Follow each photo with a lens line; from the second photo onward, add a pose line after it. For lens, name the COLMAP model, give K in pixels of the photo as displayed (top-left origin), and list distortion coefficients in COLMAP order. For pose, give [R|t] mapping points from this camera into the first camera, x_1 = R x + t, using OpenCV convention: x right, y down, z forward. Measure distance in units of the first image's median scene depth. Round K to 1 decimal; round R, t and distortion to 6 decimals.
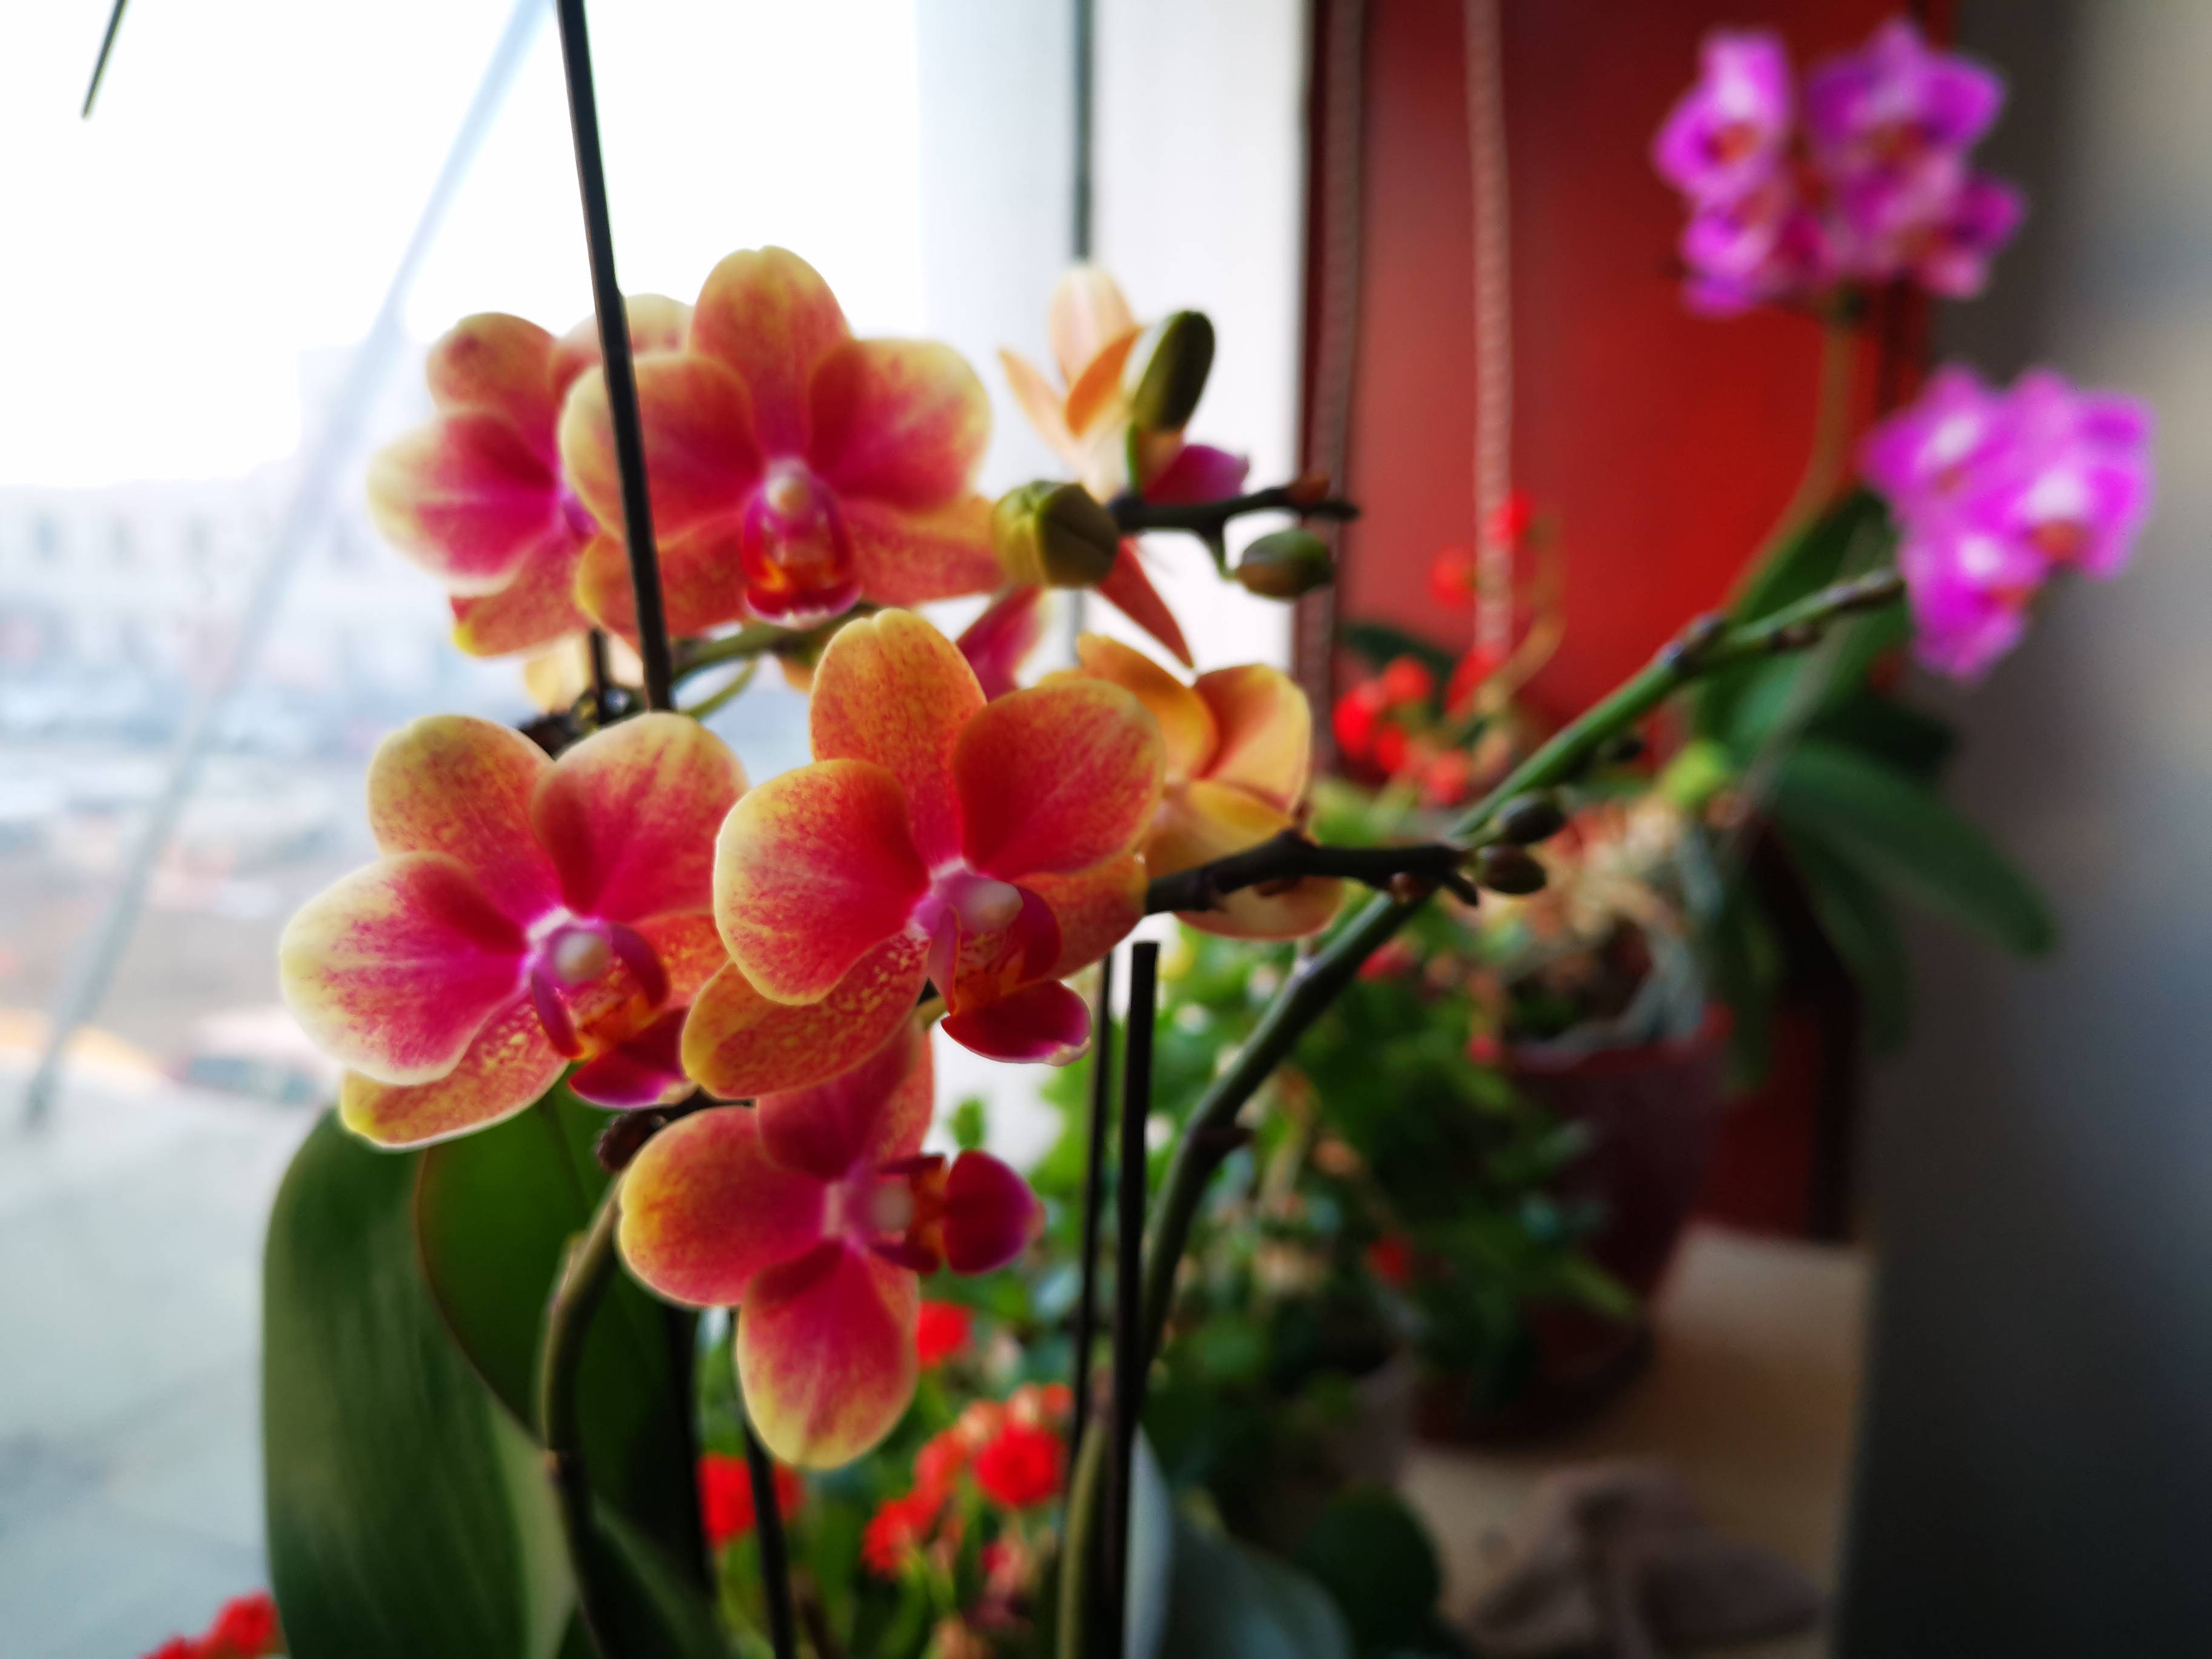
lens RADIAL K [[1722.8, 0, 1106.0], [0, 1722.8, 829.5], [0, 0, 1]] dist [0.025055, -0.045691]
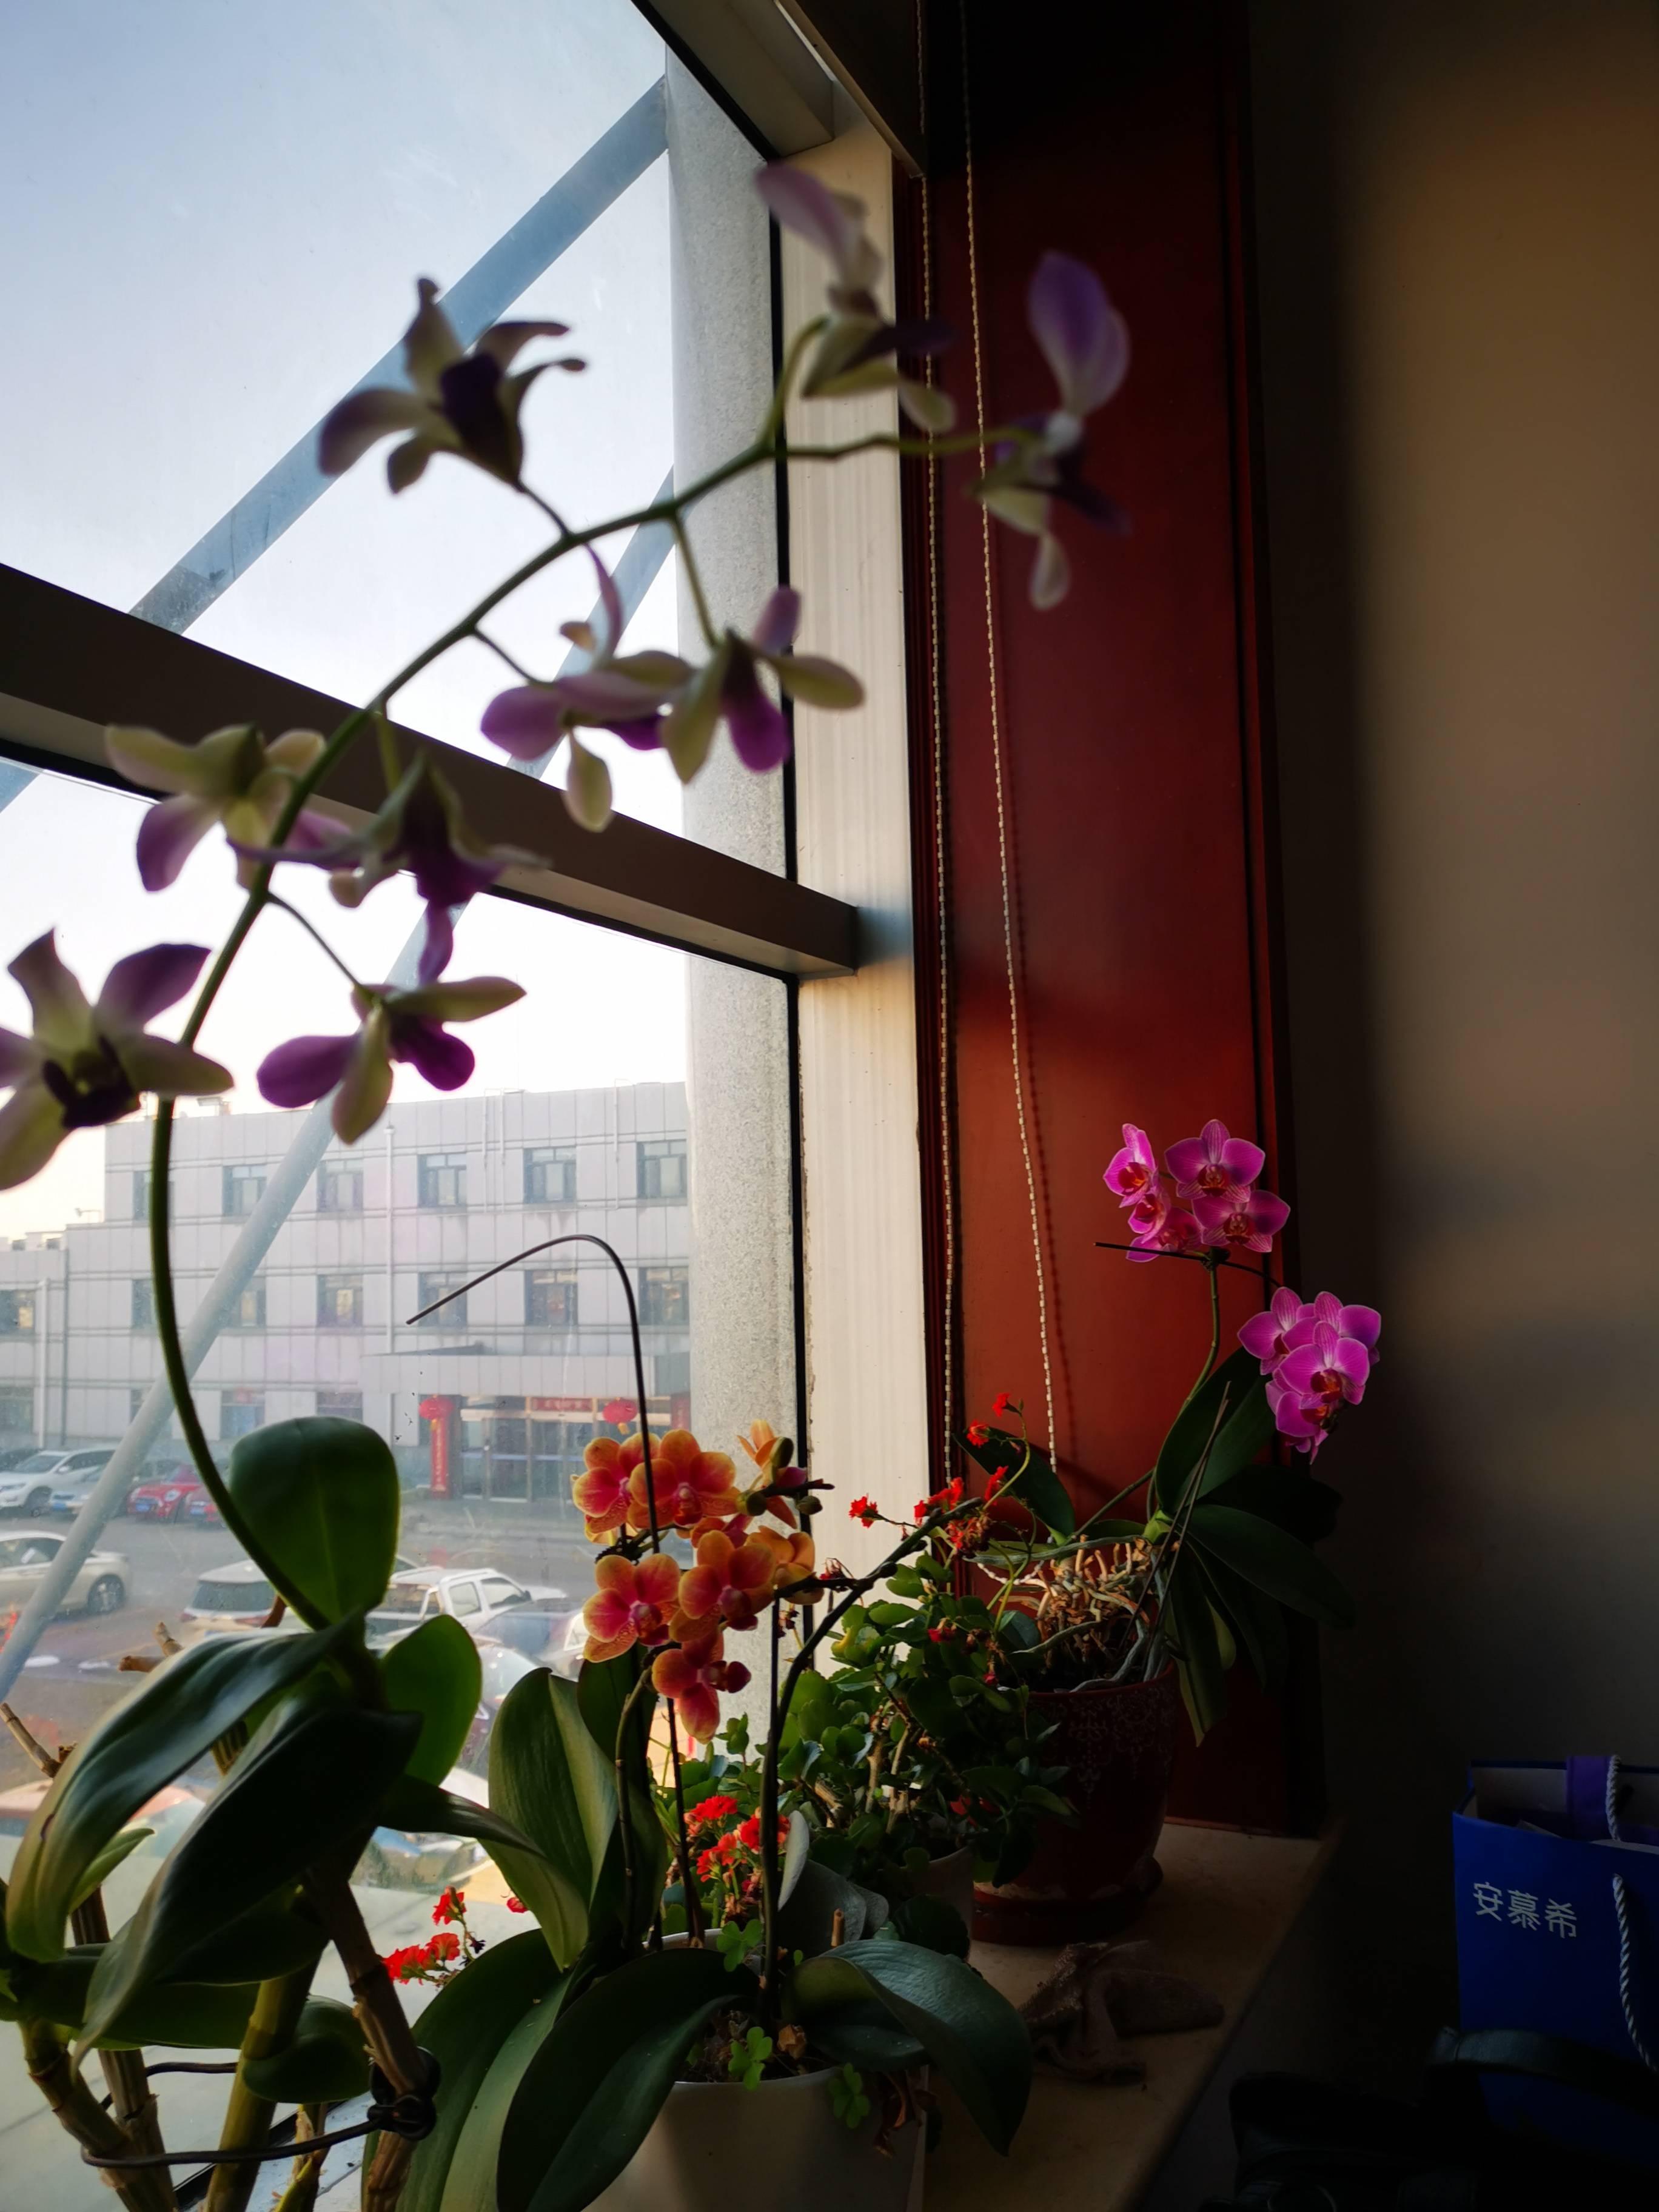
lens RADIAL K [[1722.8, 0, 829.5], [0, 1722.8, 1106.0], [0, 0, 1]] dist [0.025055, -0.045691]
pose [[0.999153, -0.036074, -0.019778, 0.250246], [0.029909, 0.967046, -0.252838, -0.037380], [0.028247, 0.252032, 0.967306, -2.947883]]
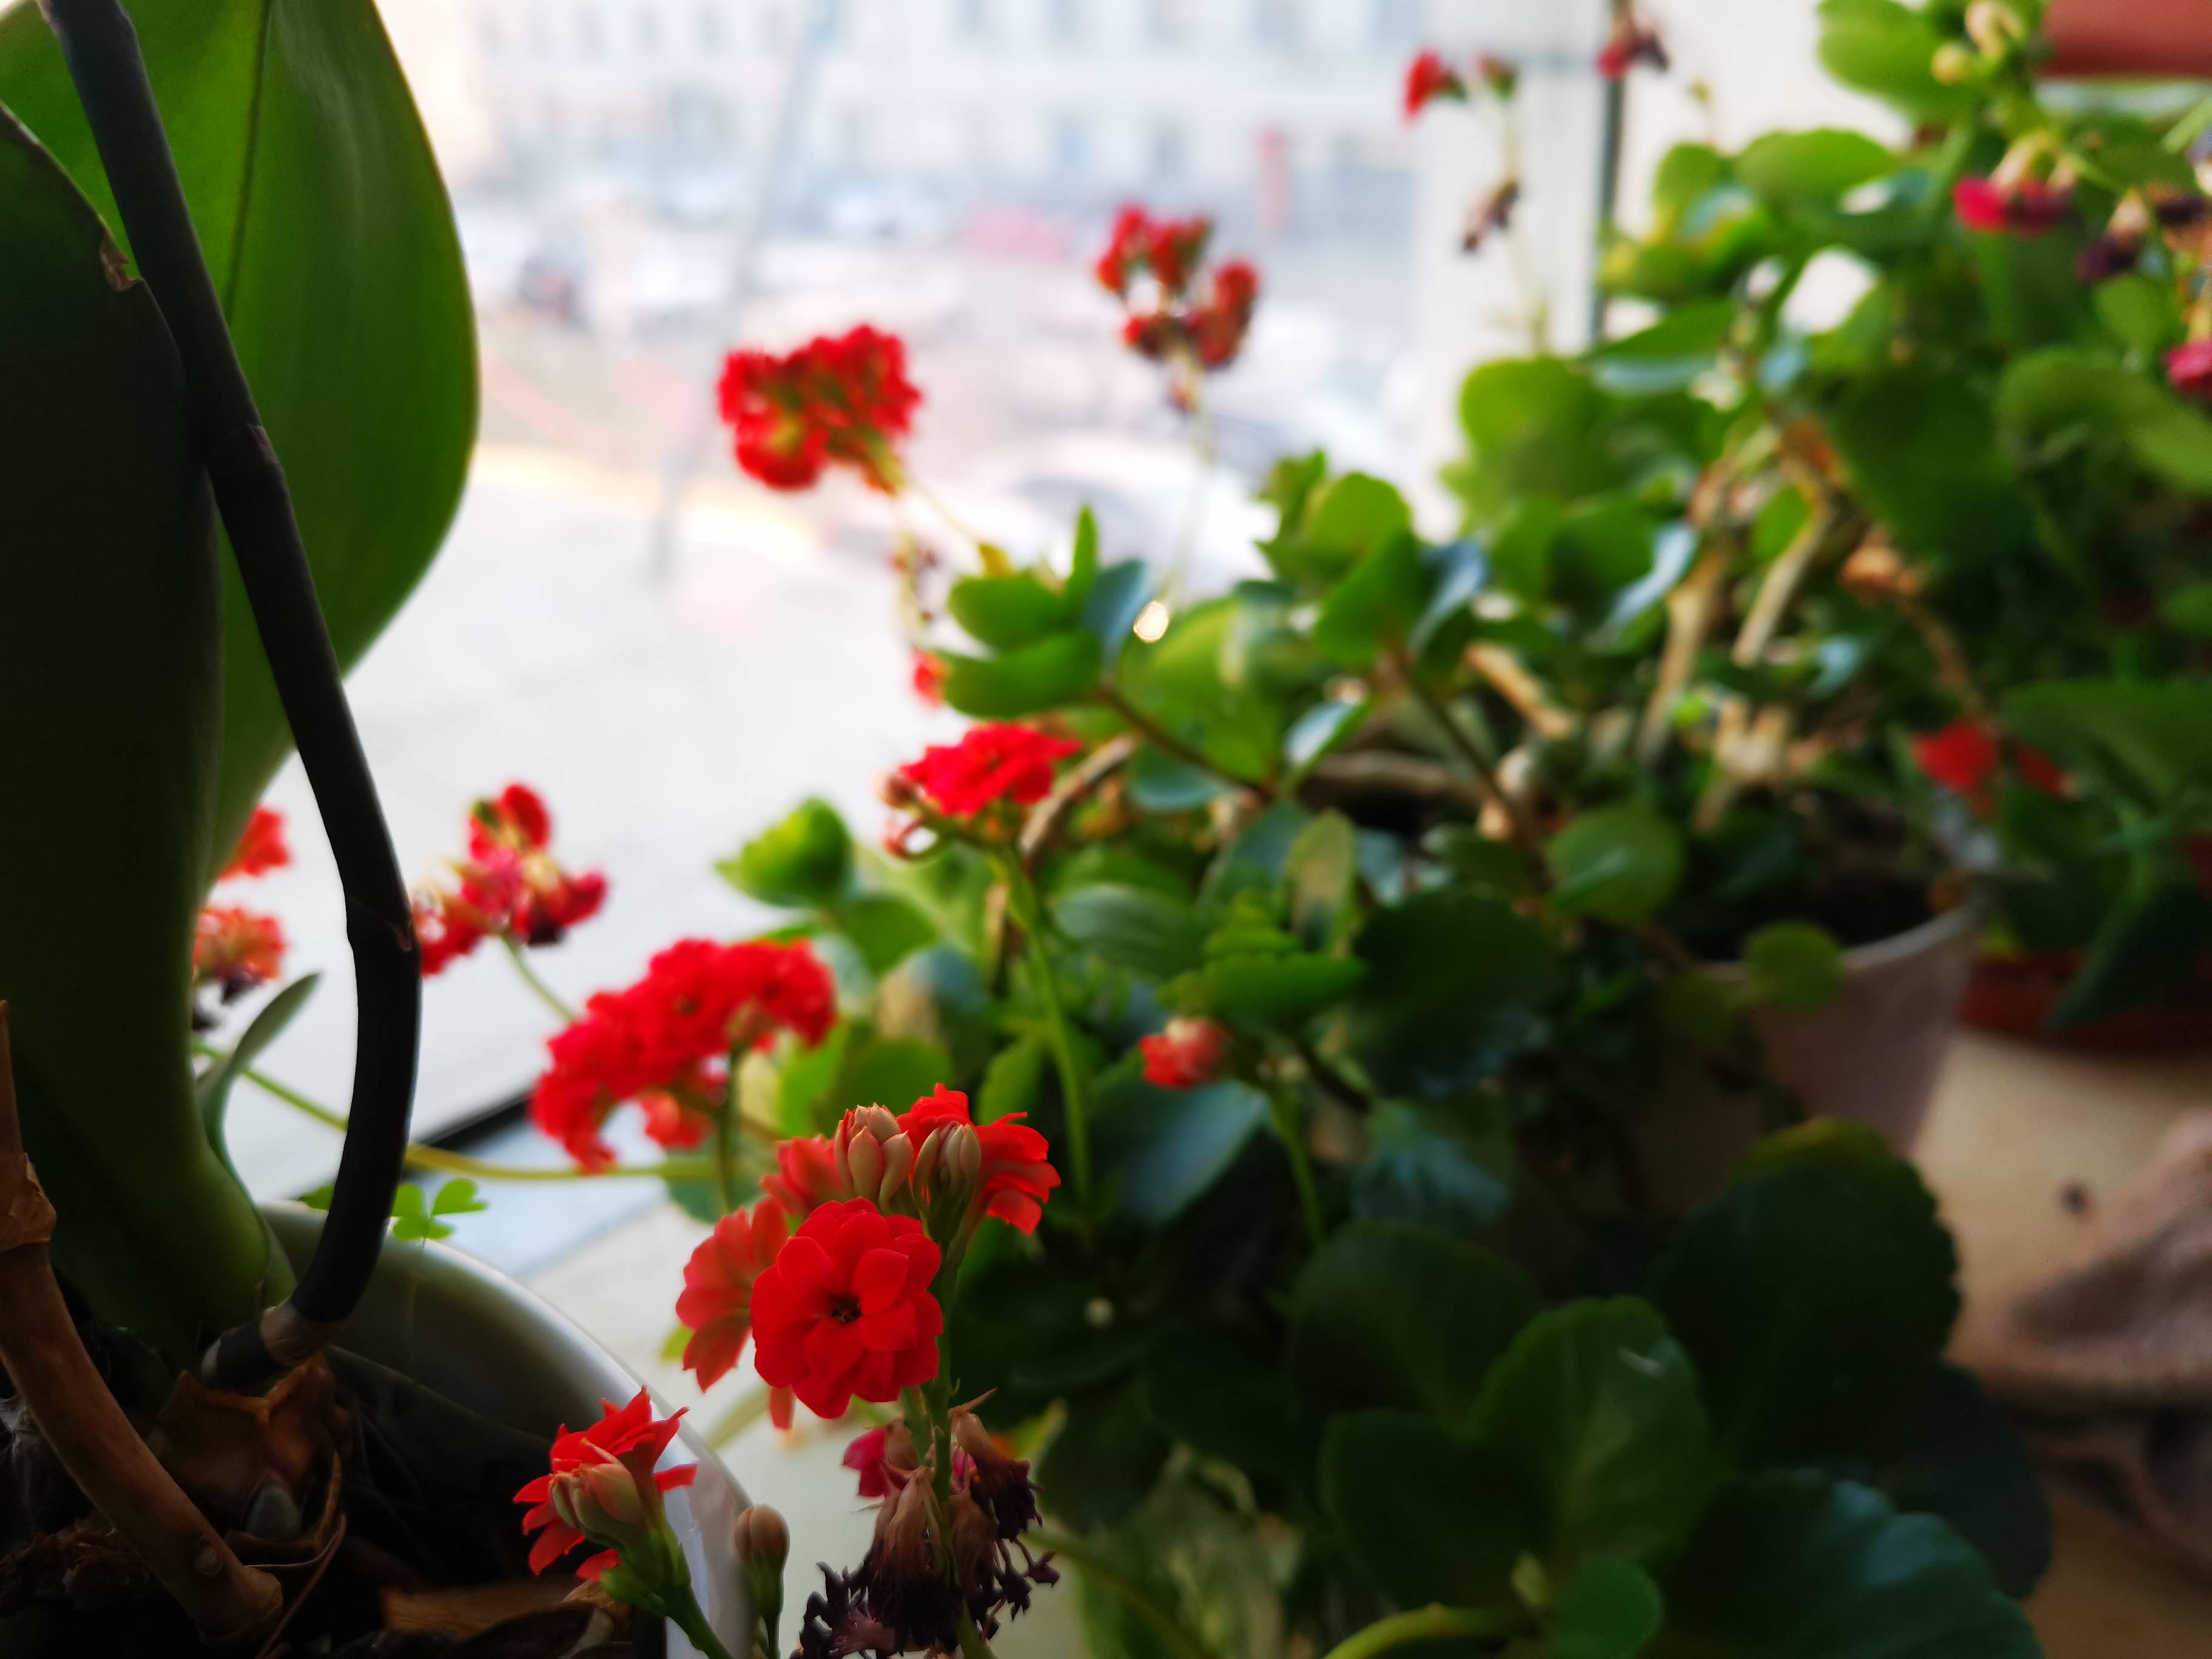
lens RADIAL K [[1757.8, 0, 1106.0], [0, 1757.8, 829.5], [0, 0, 1]] dist [0.023187, -0.064434]
pose [[0.943132, 0.106110, -0.315027, 0.236297], [-0.014041, 0.959555, 0.281169, 0.311605], [0.332121, -0.260756, 0.906478, 0.993426]]
